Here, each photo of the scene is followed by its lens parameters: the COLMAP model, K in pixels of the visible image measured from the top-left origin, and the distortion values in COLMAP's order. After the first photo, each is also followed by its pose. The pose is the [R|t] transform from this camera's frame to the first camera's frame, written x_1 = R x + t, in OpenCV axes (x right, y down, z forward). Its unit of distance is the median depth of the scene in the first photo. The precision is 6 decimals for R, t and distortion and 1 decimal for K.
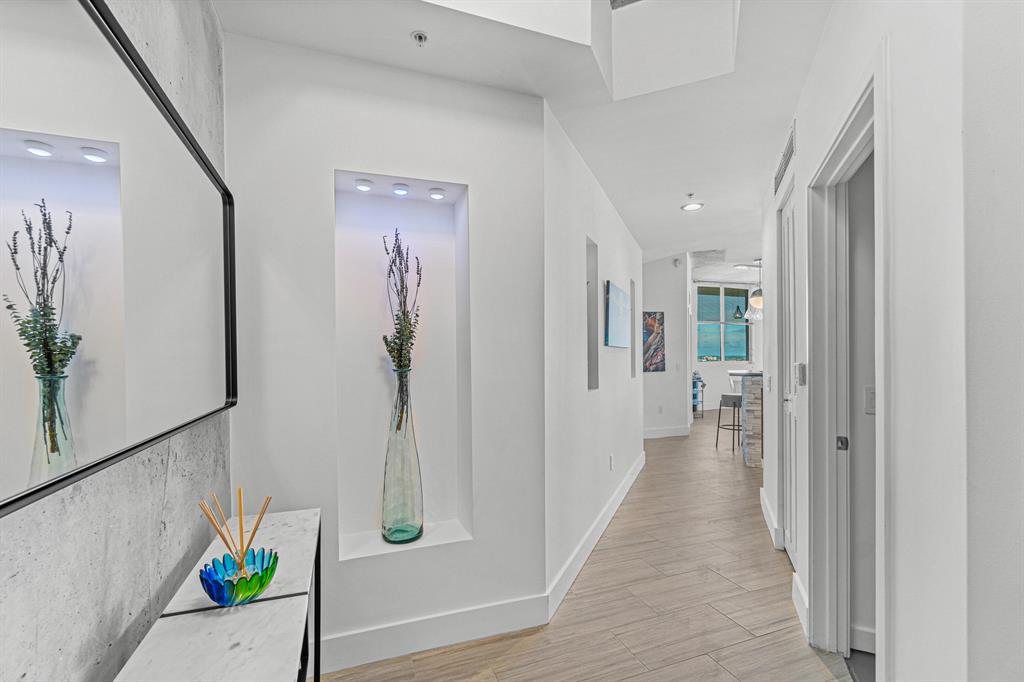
lens RADIAL K [[443.7, 0, 505.7], [0, 443.7, 359.8], [0, 0, 1]] dist [-0.007198, 0.001549]
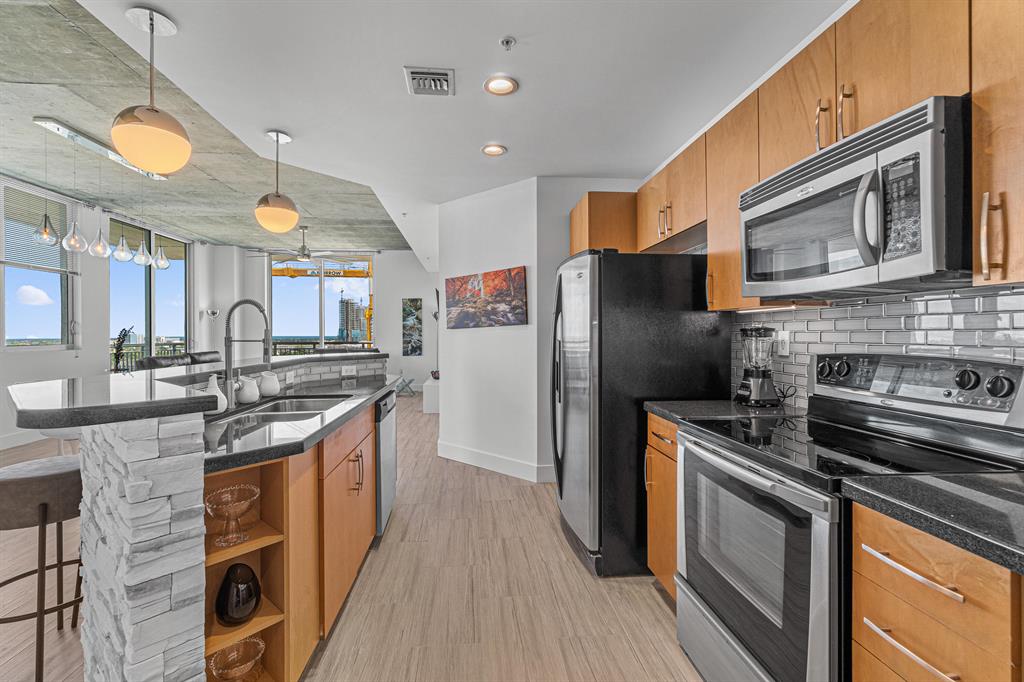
lens RADIAL K [[443.7, 0, 511.6], [0, 443.7, 334.1], [0, 0, 1]] dist [-0.007198, 0.001549]
pose [[0.259030, 0.000449, 0.965869, 0.290163], [0.007582, 0.999968, -0.002498, -0.001526], [-0.965840, 0.007970, 0.259018, 0.573357]]
